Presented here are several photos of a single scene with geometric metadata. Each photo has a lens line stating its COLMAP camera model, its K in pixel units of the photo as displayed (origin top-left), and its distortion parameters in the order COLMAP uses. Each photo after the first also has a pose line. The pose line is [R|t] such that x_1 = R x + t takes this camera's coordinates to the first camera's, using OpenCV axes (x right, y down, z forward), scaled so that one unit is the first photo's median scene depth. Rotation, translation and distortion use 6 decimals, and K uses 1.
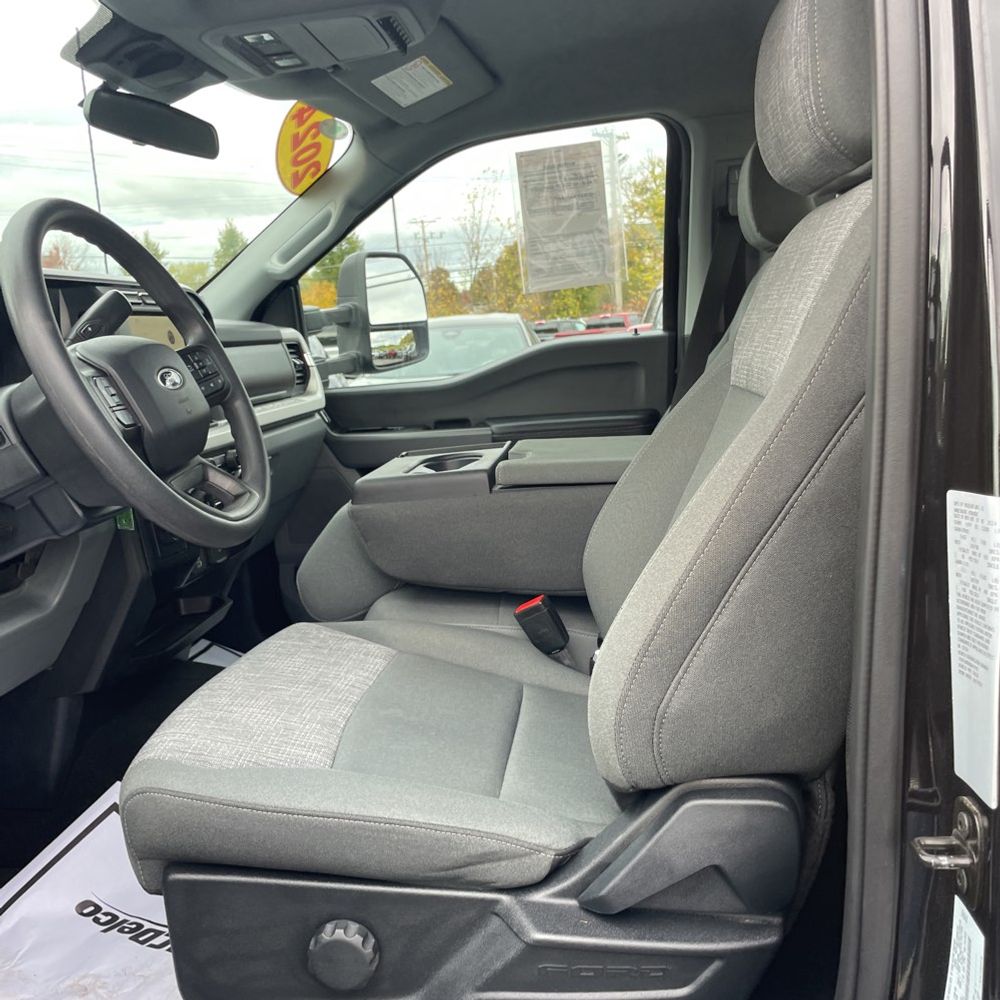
lens RADIAL K [[1003.8, 0, 518.2], [0, 1003.8, 502.0], [0, 0, 1]] dist [0.101683, 0.000000]
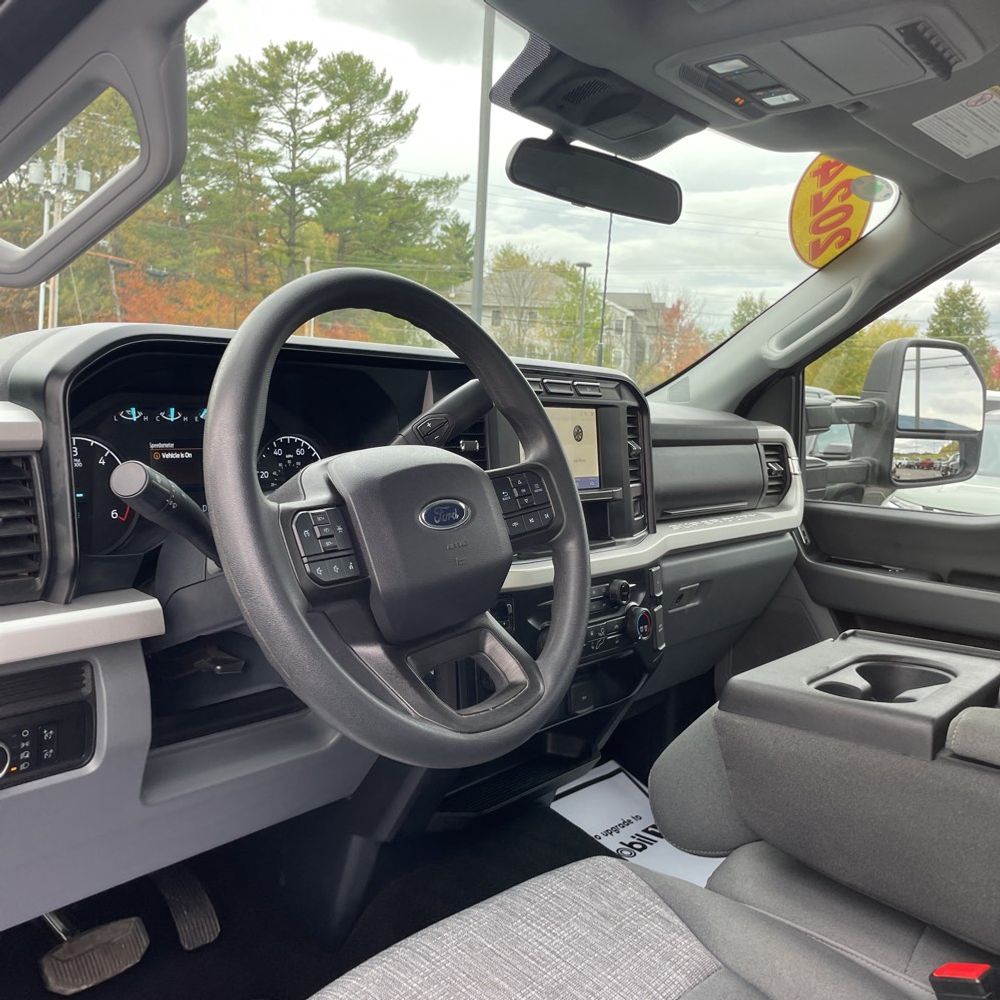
lens RADIAL K [[1015.8, 0, 512.2], [0, 1015.8, 499.1], [0, 0, 1]] dist [0.035209, 0.000000]
pose [[0.833676, 0.178914, -0.522469, 0.044380], [-0.209899, 0.977723, -0.000114, -0.086438], [0.510810, 0.109761, 0.852658, 0.249694]]
